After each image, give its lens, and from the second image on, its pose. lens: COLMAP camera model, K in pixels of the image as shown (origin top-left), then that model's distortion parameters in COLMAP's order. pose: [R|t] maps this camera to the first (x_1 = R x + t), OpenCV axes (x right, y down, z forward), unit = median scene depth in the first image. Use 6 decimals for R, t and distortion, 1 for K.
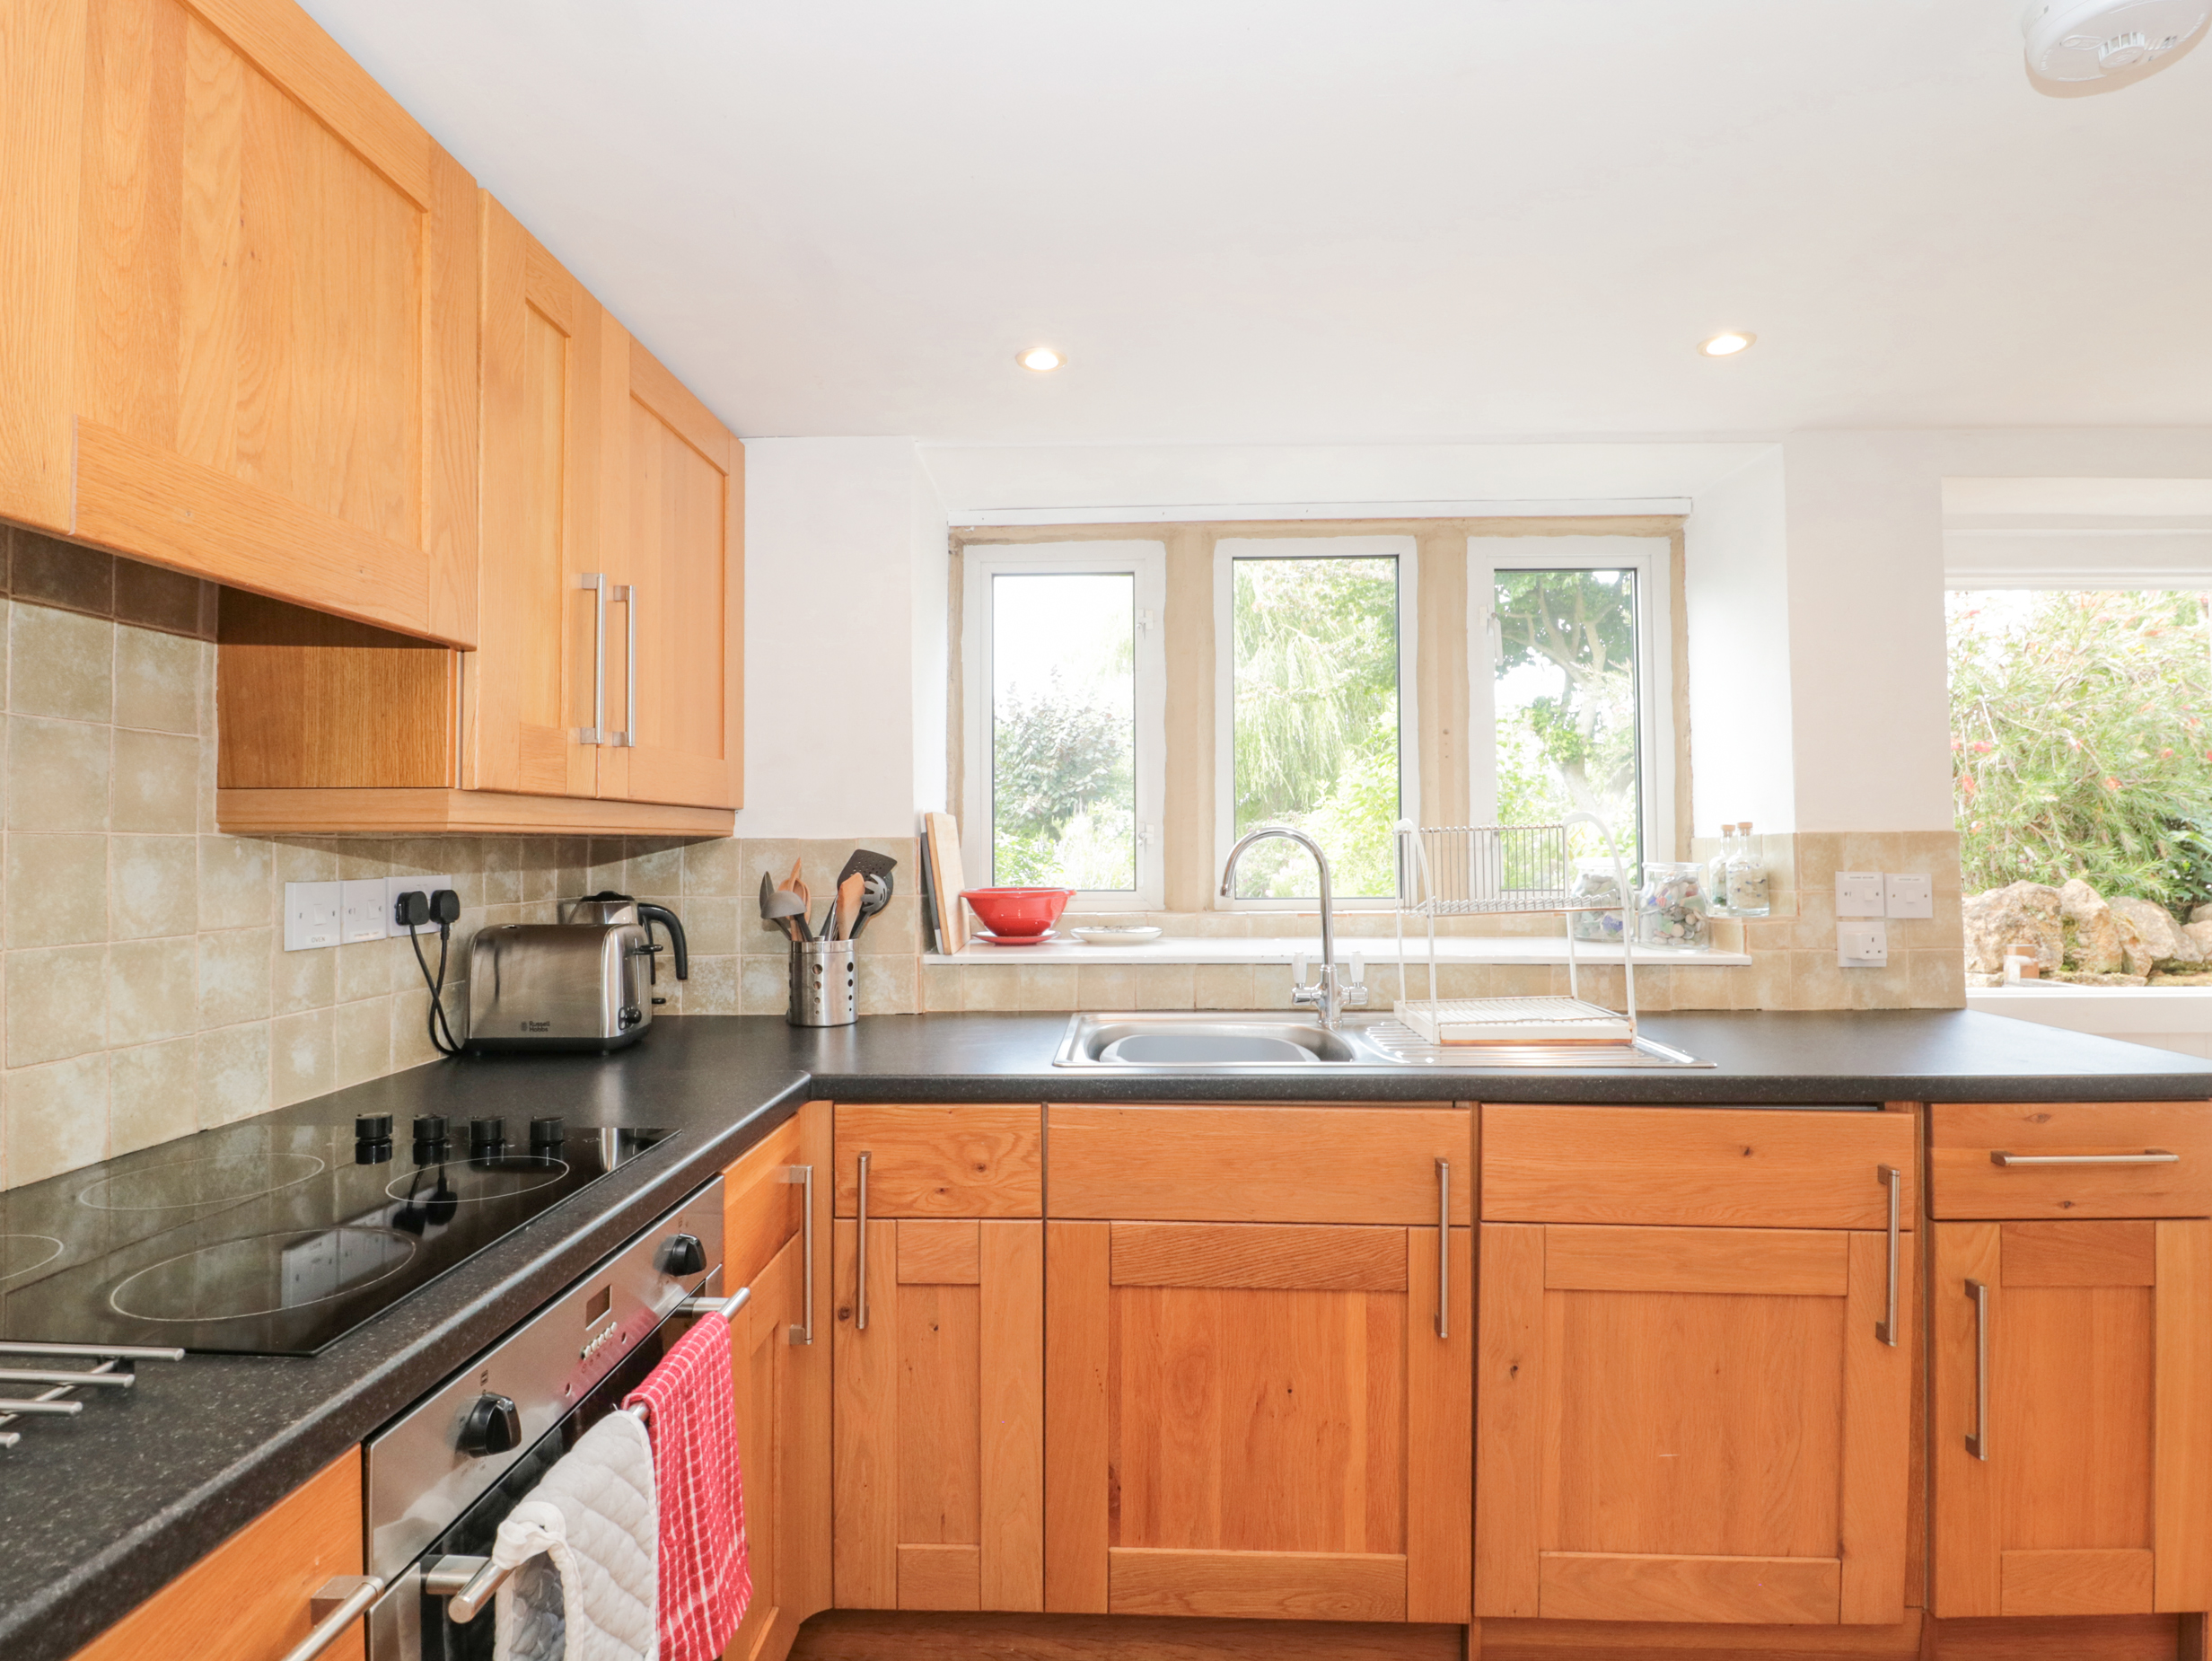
lens RADIAL K [[1156.3, 0, 1105.8], [0, 1156.3, 818.4], [0, 0, 1]] dist [0.000573, -0.013415]
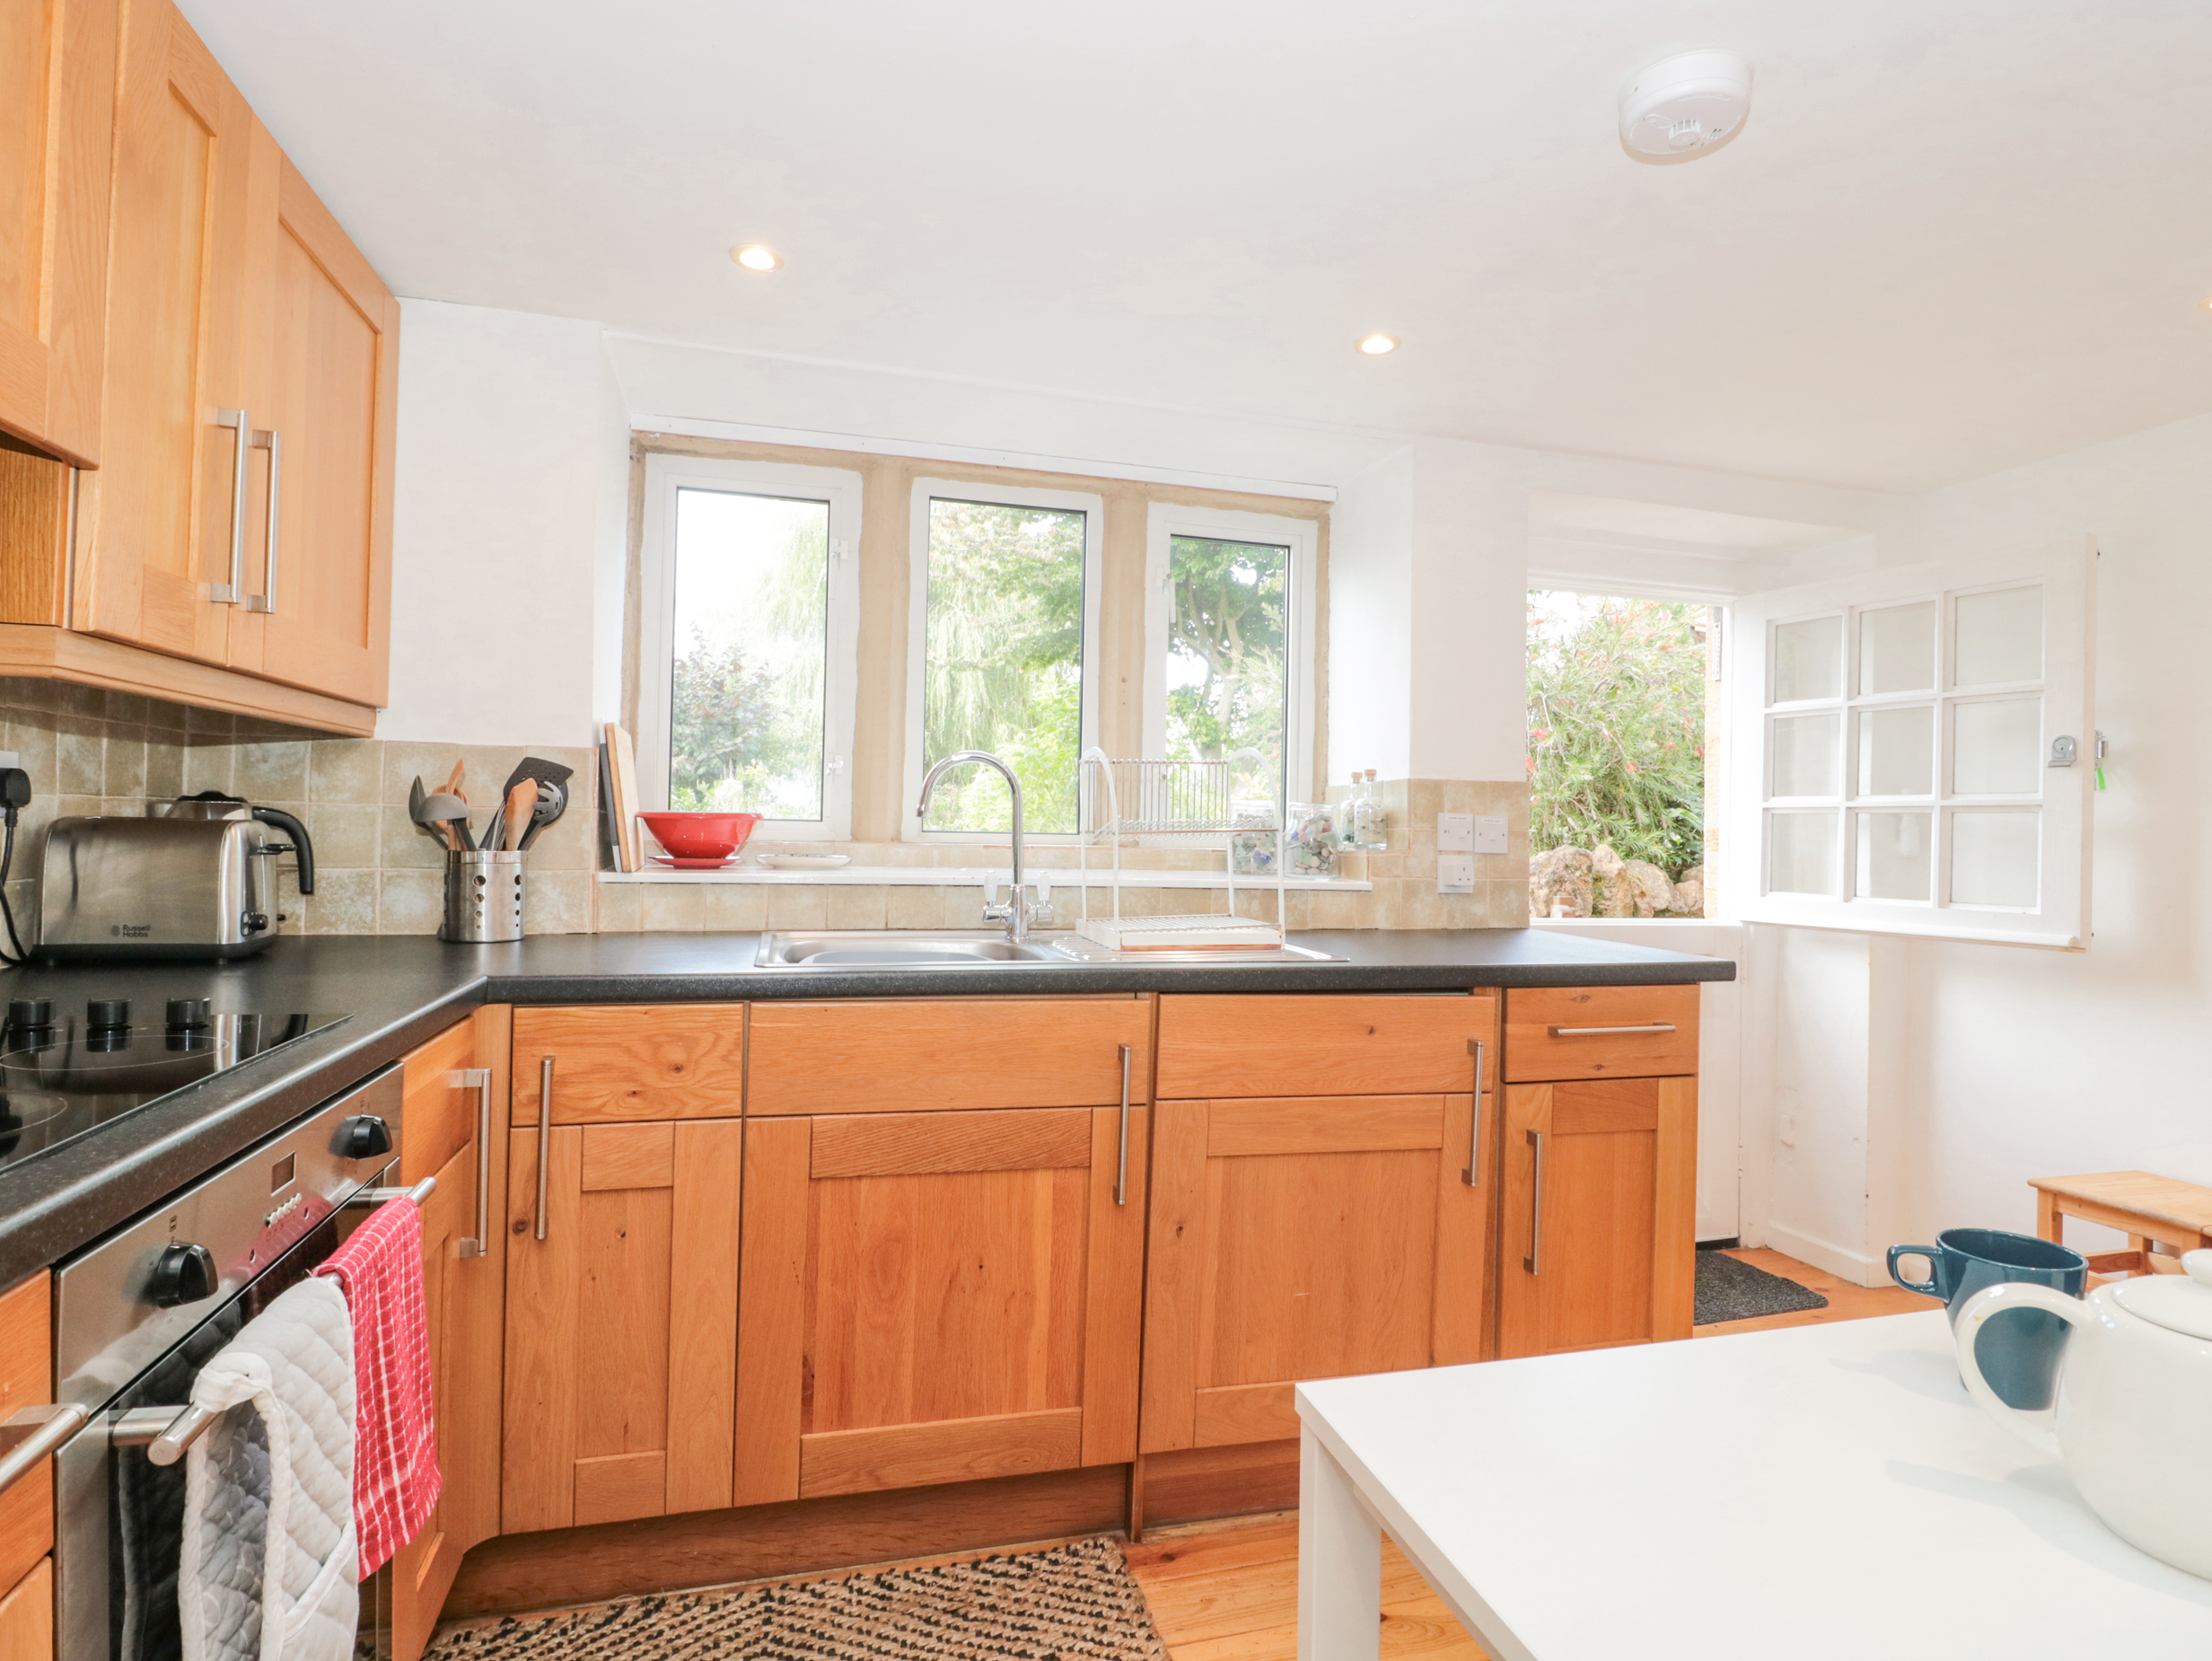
lens RADIAL K [[1156.3, 0, 1108.0], [0, 1156.3, 818.3], [0, 0, 1]] dist [0.000573, -0.013415]
pose [[0.954619, 0.028697, 0.296443, -0.056319], [-0.034033, 0.999338, 0.012856, 0.065016], [-0.295878, -0.022362, 0.954964, -0.041849]]
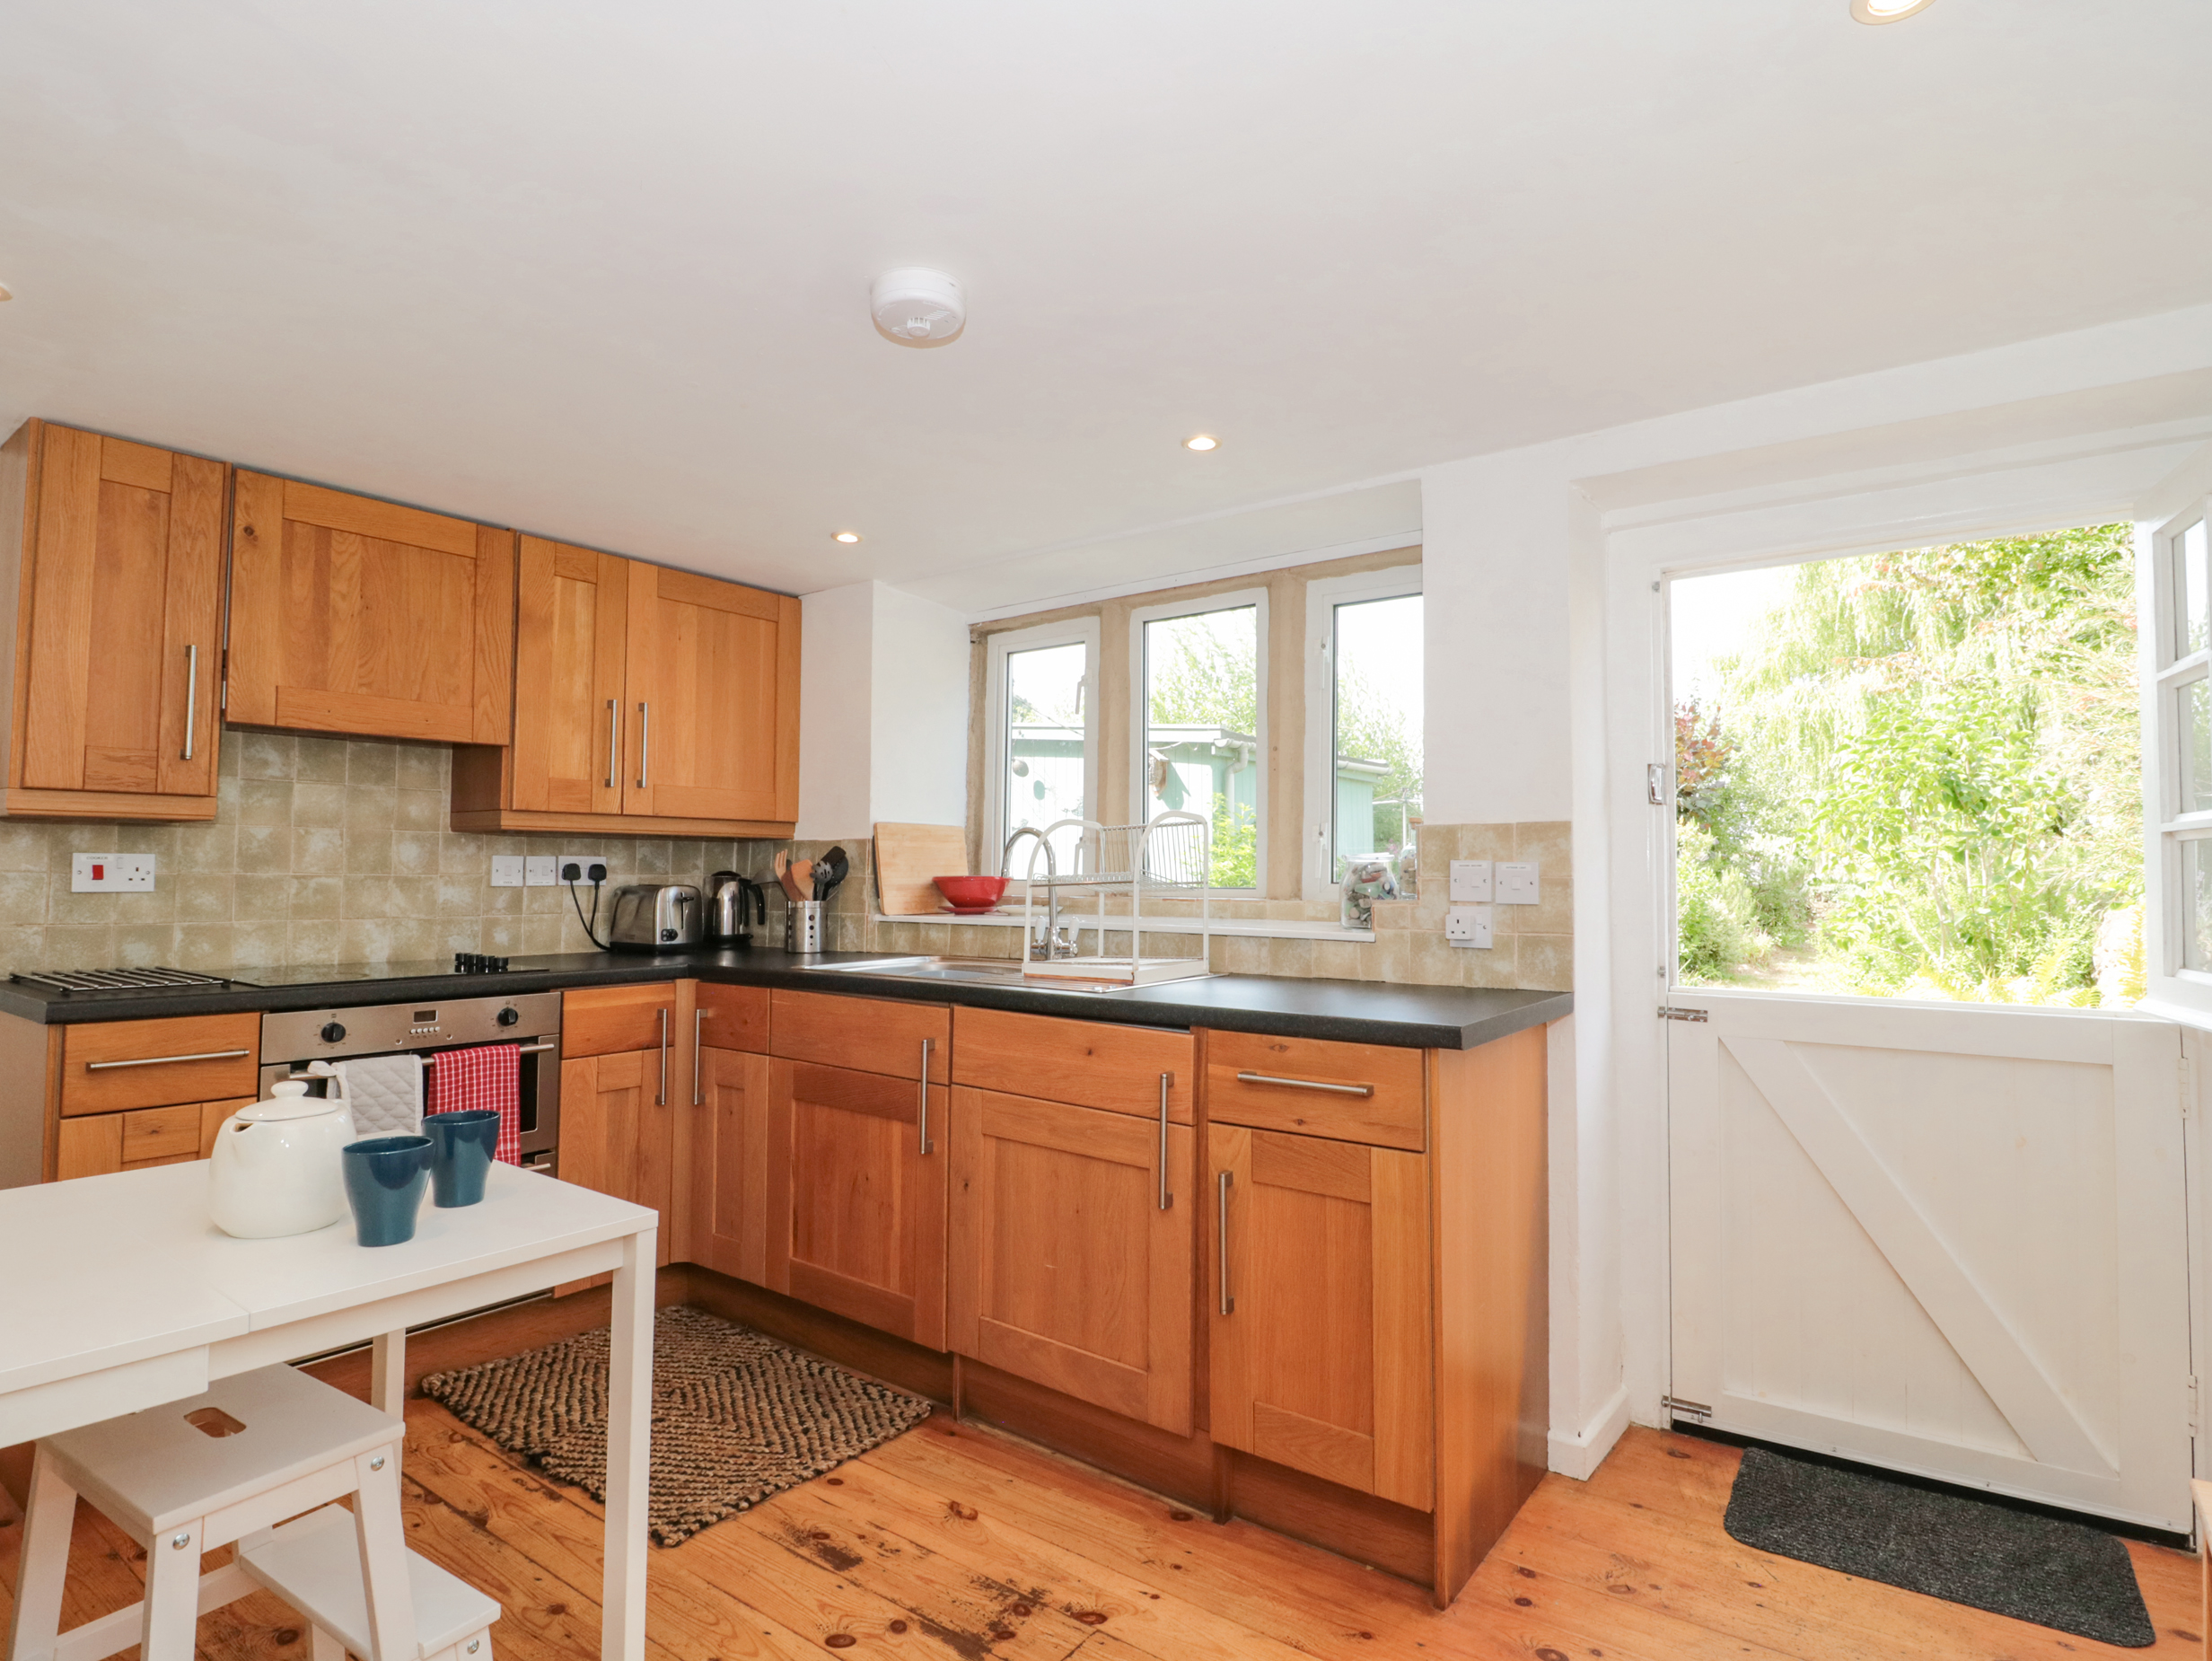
lens RADIAL K [[1156.3, 0, 1109.7], [0, 1156.3, 818.4], [0, 0, 1]] dist [0.000573, -0.013415]
pose [[0.821606, -0.020991, -0.569669, 1.342141], [0.005436, 0.999565, -0.028991, 0.049233], [0.570030, 0.020722, 0.821363, -0.122358]]
